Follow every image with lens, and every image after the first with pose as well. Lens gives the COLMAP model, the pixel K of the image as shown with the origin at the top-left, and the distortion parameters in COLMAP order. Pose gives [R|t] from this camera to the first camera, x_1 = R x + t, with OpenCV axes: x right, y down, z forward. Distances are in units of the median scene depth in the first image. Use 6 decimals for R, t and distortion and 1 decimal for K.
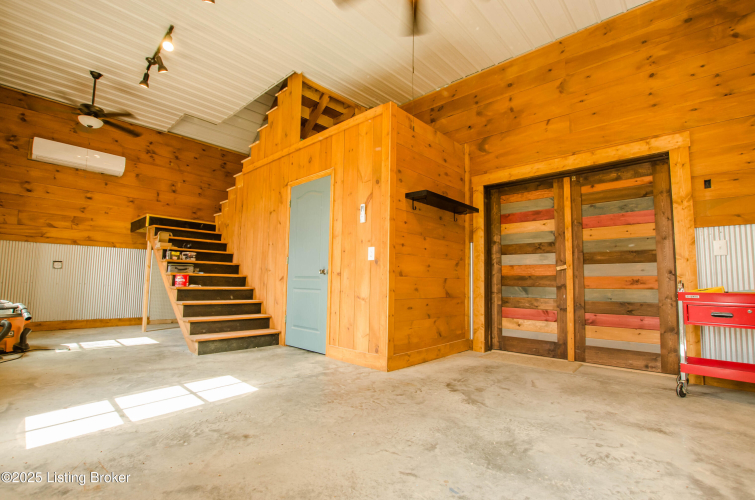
lens RADIAL K [[358.2, 0, 377.5], [0, 358.2, 250.0], [0, 0, 1]] dist [-0.000704, -0.000025]
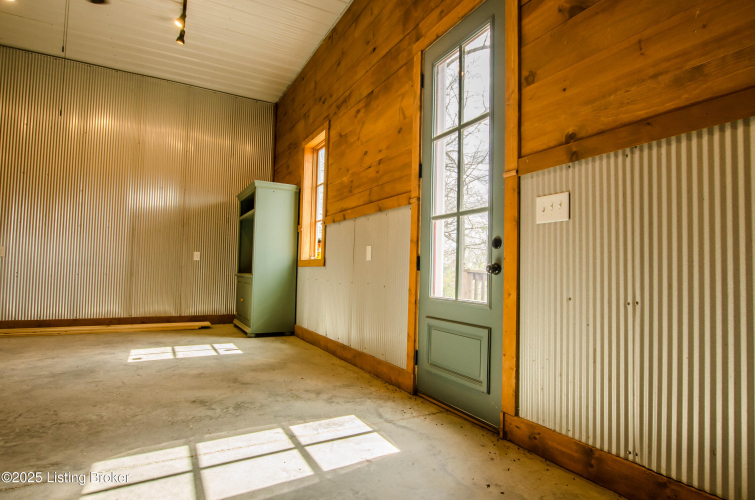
lens RADIAL K [[408.7, 0, 377.5], [0, 408.7, 250.0], [0, 0, 1]] dist [-0.002106, 0.000710]
pose [[-0.953161, -0.016195, 0.302030, -1.027018], [-0.059819, 0.988935, -0.135754, 0.131380], [-0.296489, -0.147462, -0.943583, 1.654110]]
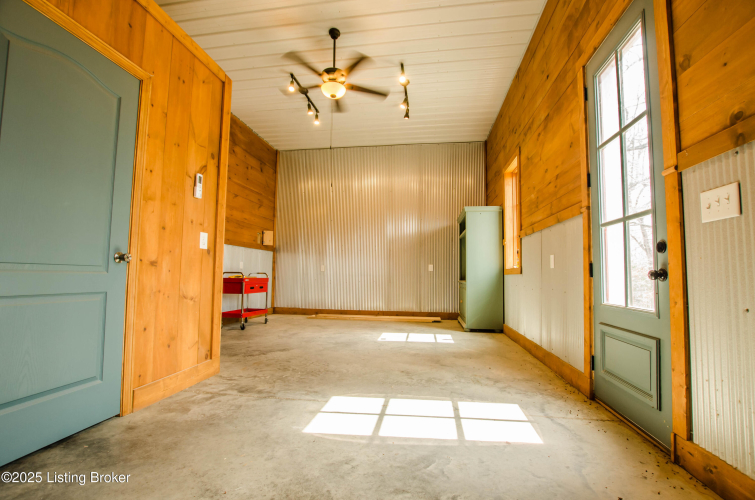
lens RADIAL K [[336.8, 0, 377.5], [0, 336.8, 250.0], [0, 0, 1]] dist [-0.002401, 0.000589]
pose [[-0.588177, 0.042387, 0.807621, -1.216191], [-0.091860, 0.988661, -0.118789, 0.119666], [-0.803498, -0.144057, -0.577614, 1.591198]]
